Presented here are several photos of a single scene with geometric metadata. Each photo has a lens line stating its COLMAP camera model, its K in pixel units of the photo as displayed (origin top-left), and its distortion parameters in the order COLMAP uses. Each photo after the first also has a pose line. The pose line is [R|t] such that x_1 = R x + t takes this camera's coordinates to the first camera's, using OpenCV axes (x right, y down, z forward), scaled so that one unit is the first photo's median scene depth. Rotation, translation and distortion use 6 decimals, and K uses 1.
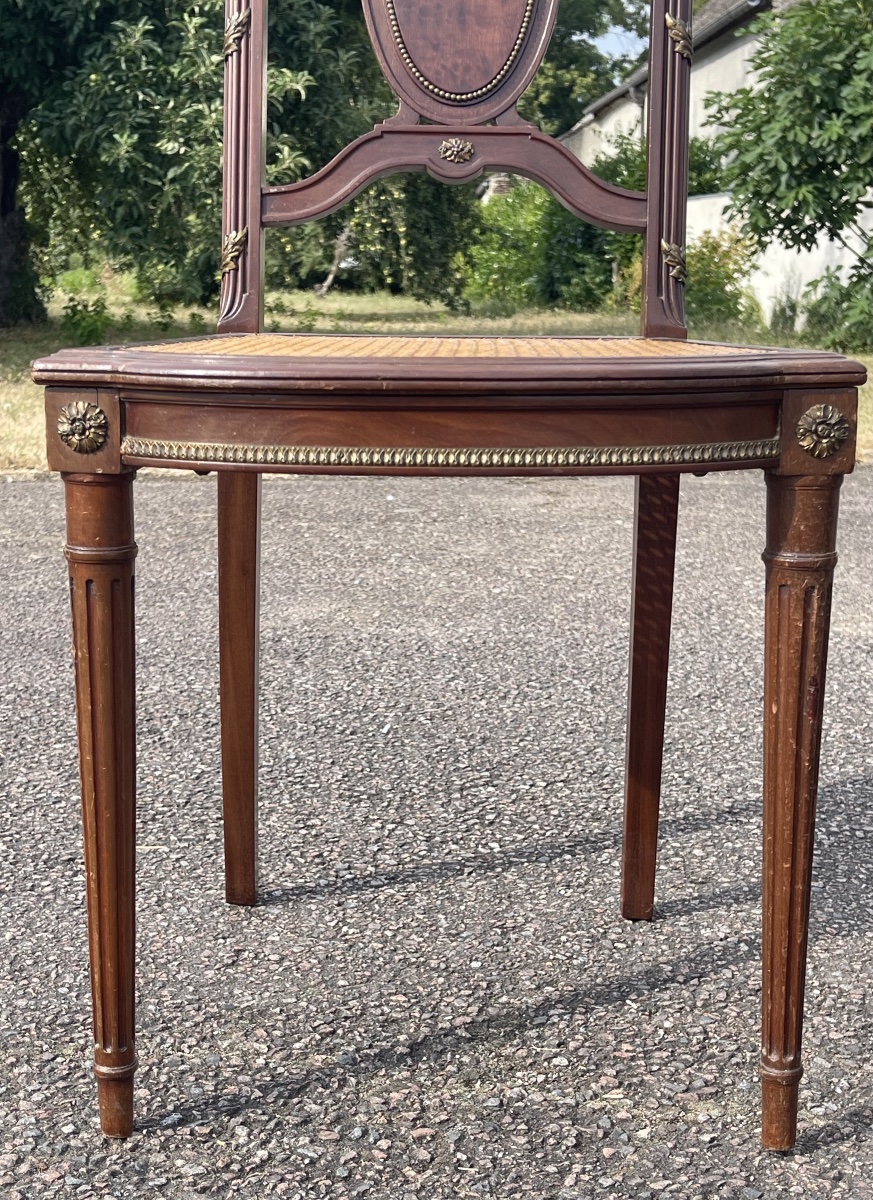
lens RADIAL K [[1683.6, 0, 414.2], [0, 1683.6, 633.4], [0, 0, 1]] dist [0.041938, 0.000000]
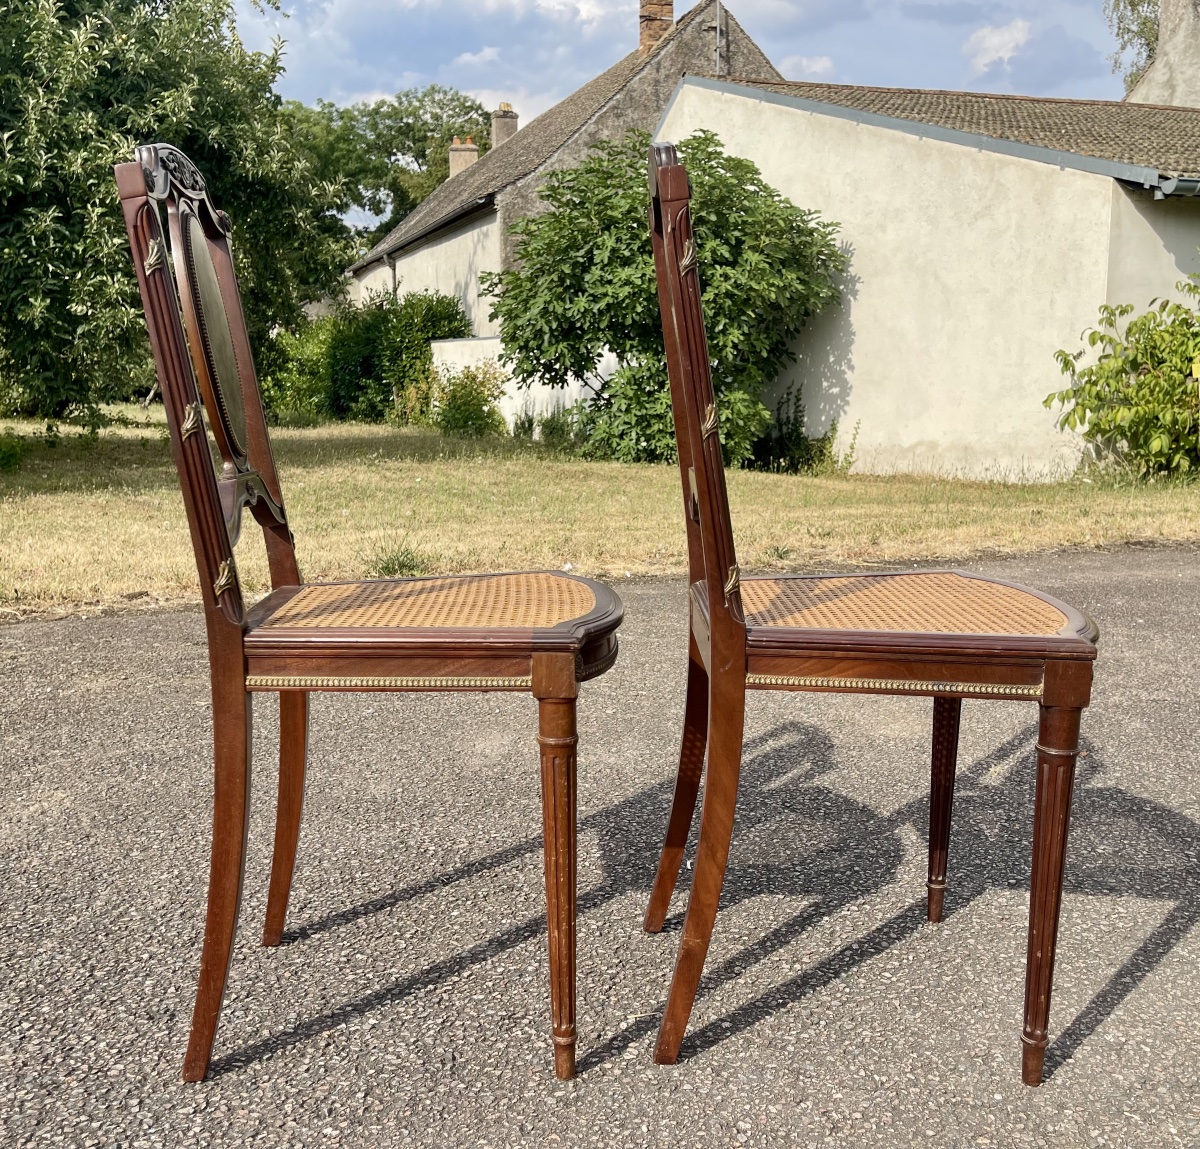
lens RADIAL K [[1257.5, 0, 616.1], [0, 1257.5, 603.0], [0, 0, 1]] dist [0.020074, 0.000000]
pose [[0.954637, -0.049789, 0.293579, -0.444857], [0.062209, 0.997514, -0.033115, -0.151140], [-0.291200, 0.049876, 0.955361, 0.096466]]
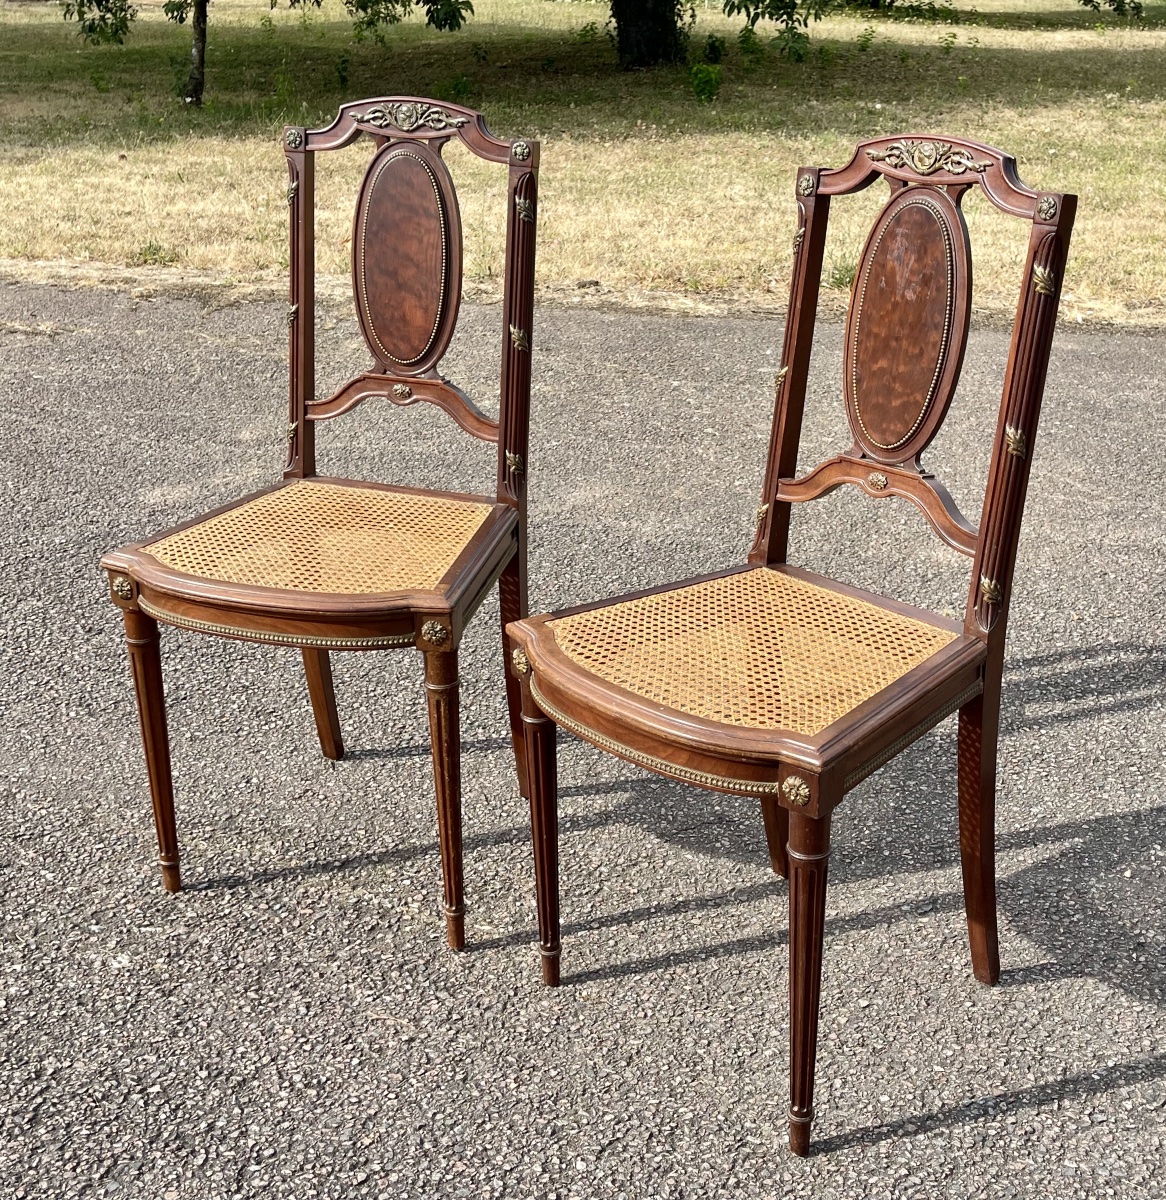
lens RADIAL K [[1535.2, 0, 636.1], [0, 1535.2, 600.0], [0, 0, 1]] dist [0.029989, 0.000000]
pose [[0.961388, 0.111046, -0.251797, 0.563228], [-0.063122, 0.979559, 0.190994, -0.317056], [0.267859, -0.167726, 0.948746, -0.421118]]
